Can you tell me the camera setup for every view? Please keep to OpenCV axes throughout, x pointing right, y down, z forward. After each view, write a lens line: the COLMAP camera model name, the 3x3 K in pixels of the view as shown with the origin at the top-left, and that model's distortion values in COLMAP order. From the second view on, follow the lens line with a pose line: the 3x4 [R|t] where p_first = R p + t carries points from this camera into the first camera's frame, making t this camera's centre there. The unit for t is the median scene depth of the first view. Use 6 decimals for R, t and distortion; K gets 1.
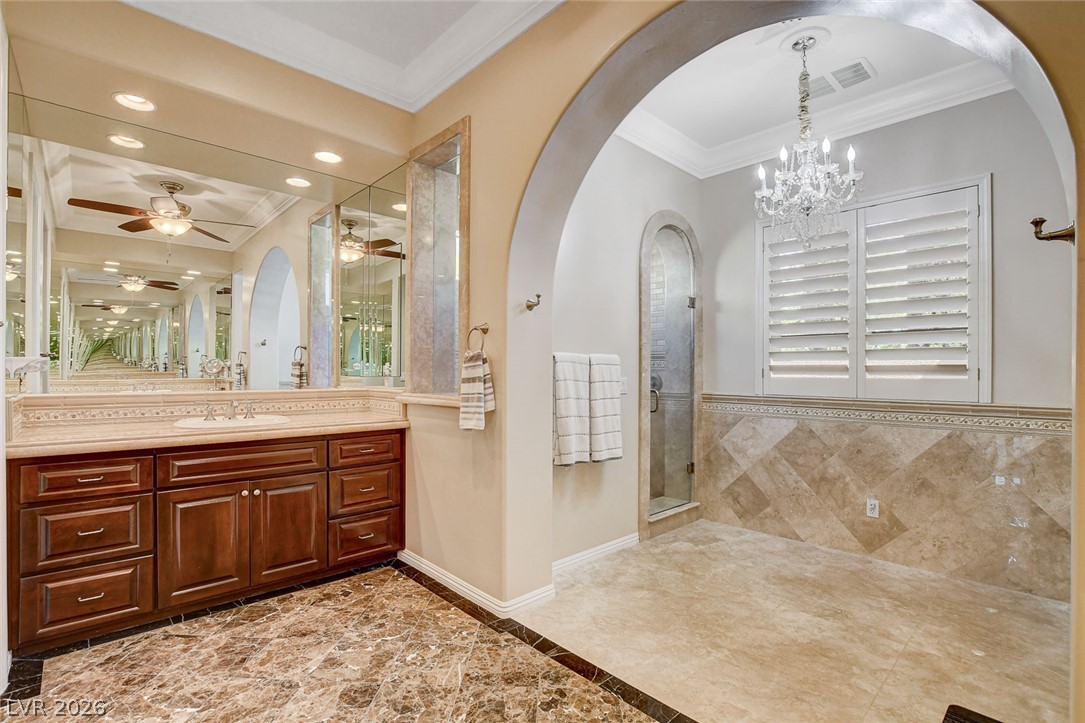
lens RADIAL K [[500.5, 0, 546.2], [0, 500.5, 371.8], [0, 0, 1]] dist [-0.023330, -0.000005]
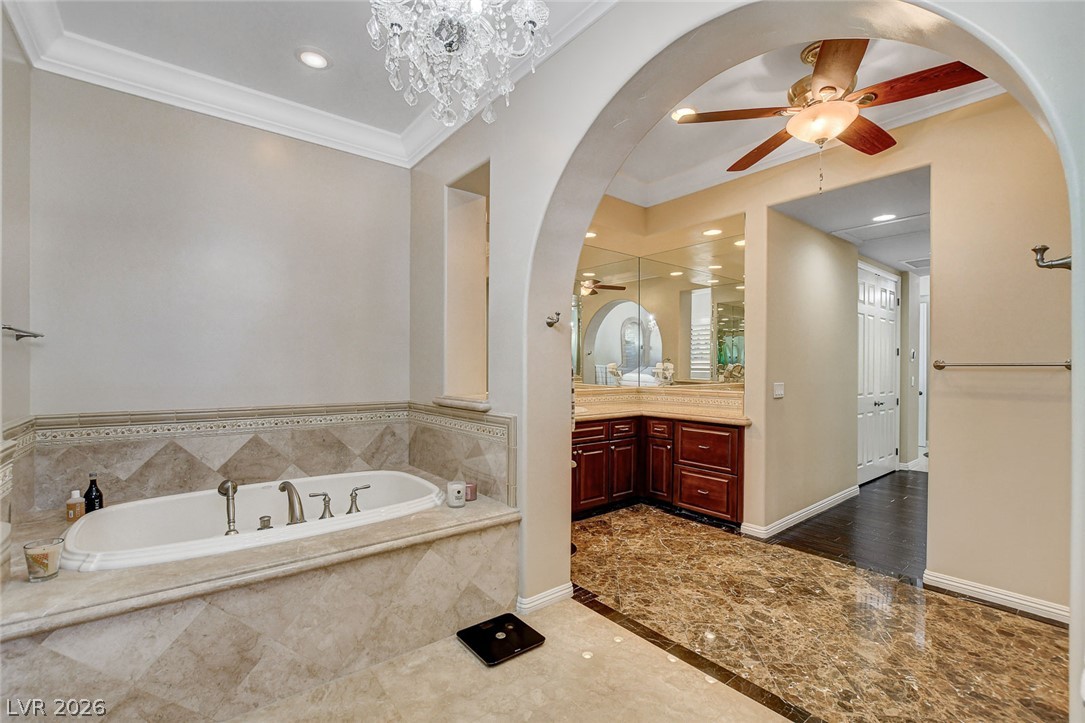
lens RADIAL K [[472.6, 0, 548.4], [0, 472.6, 362.7], [0, 0, 1]] dist [-0.017817, 0.000571]
pose [[-0.996299, -0.008254, 0.085563, 0.340930], [-0.009182, 0.999903, -0.010466, -0.027250], [-0.085469, -0.011213, -0.996278, 1.220833]]
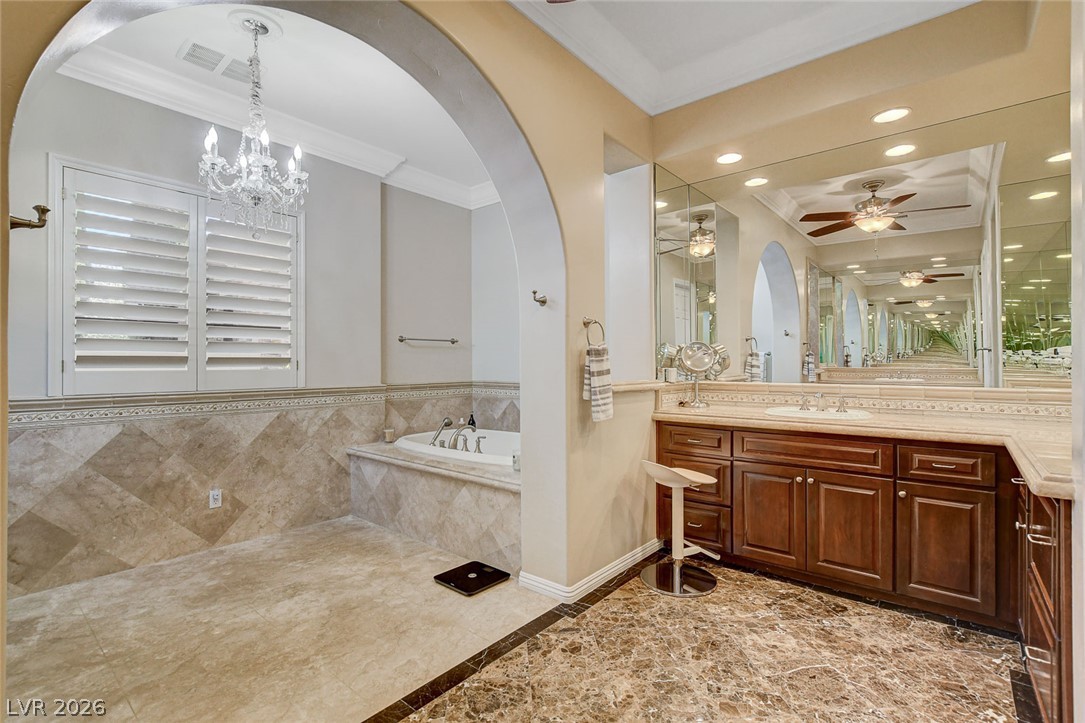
lens RADIAL K [[498.2, 0, 542.5], [0, 498.2, 361.5], [0, 0, 1]] dist [-0.002392, -0.000138]
pose [[-0.106961, 0.000042, 0.994263, -0.445409], [0.002835, 0.999996, 0.000263, -0.003205], [-0.994259, 0.002846, -0.106960, 0.467246]]
